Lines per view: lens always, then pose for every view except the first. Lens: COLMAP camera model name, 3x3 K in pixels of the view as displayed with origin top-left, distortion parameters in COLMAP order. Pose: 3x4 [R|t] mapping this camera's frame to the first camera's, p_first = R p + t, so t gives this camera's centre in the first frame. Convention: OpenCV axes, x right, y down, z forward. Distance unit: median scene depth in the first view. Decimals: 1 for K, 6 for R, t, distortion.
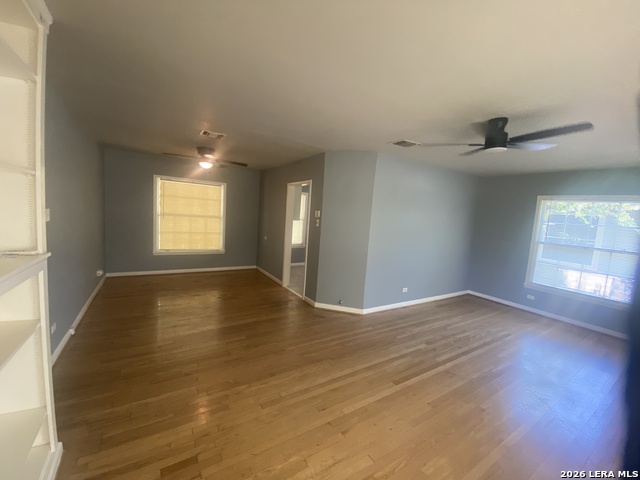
lens RADIAL K [[262.1, 0, 319.7], [0, 262.1, 239.6], [0, 0, 1]] dist [0.044411, -0.031463]
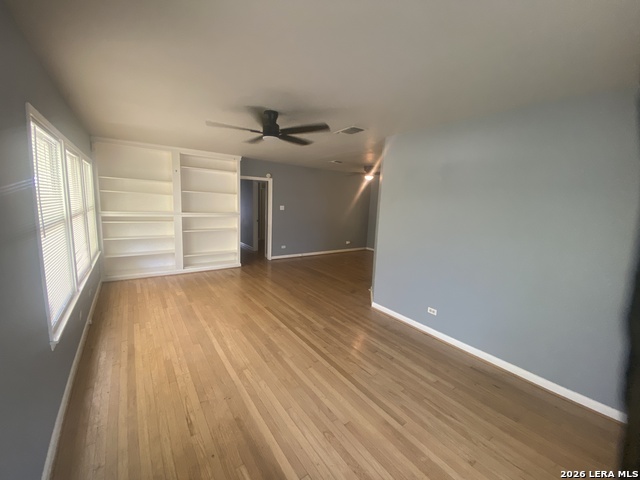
lens RADIAL K [[262.1, 0, 319.7], [0, 262.1, 239.6], [0, 0, 1]] dist [0.044411, -0.031463]
pose [[0.040152, 0.075819, -0.996313, 1.358890], [-0.138030, 0.987978, 0.069622, -0.004917], [0.989614, 0.134726, 0.050134, 0.880766]]
